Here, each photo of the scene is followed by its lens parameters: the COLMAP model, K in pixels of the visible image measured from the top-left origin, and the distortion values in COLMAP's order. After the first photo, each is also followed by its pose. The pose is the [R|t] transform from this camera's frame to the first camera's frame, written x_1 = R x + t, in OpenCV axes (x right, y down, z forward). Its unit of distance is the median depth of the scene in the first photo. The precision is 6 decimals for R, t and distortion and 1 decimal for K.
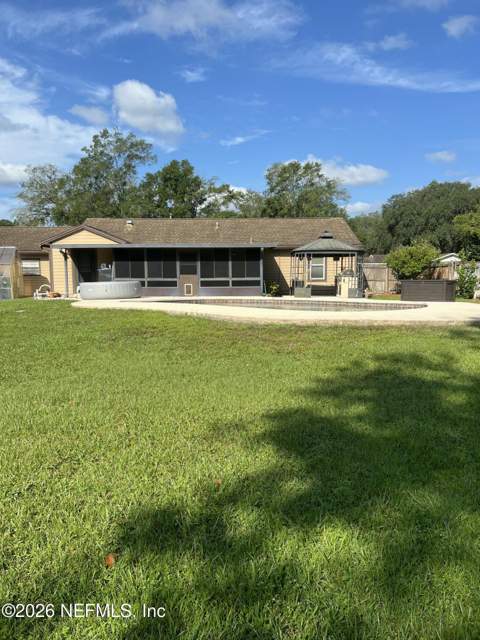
lens RADIAL K [[499.4, 0, 239.0], [0, 499.4, 328.1], [0, 0, 1]] dist [0.040083, -0.068136]
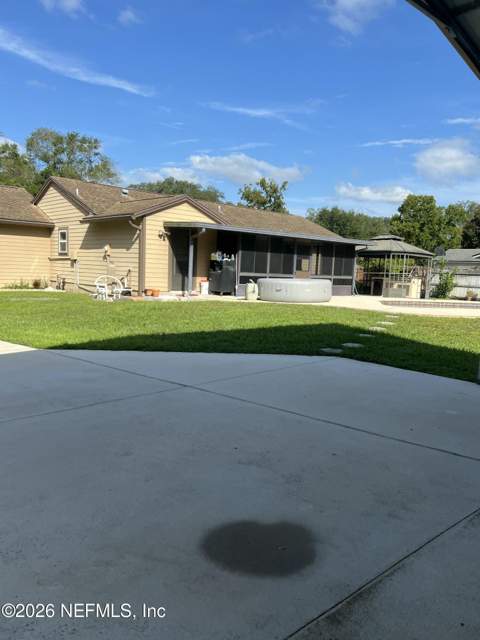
lens RADIAL K [[508.7, 0, 240.0], [0, 508.7, 320.0], [0, 0, 1]] dist [0.067825, 0.006029]
pose [[0.747576, -0.030299, 0.663485, -1.899248], [0.027133, 0.999518, 0.015072, -0.096600], [-0.663622, 0.006735, 0.748038, 1.035731]]
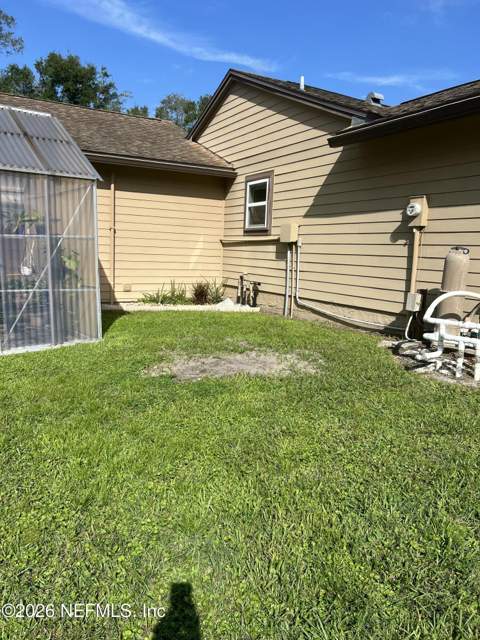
lens RADIAL K [[485.2, 0, 232.6], [0, 485.2, 321.0], [0, 0, 1]] dist [0.032453, -0.004172]
pose [[0.873778, -0.041848, 0.484522, -0.485998], [0.018121, 0.998401, 0.053552, -0.632321], [-0.485988, -0.038012, 0.873138, 5.965908]]
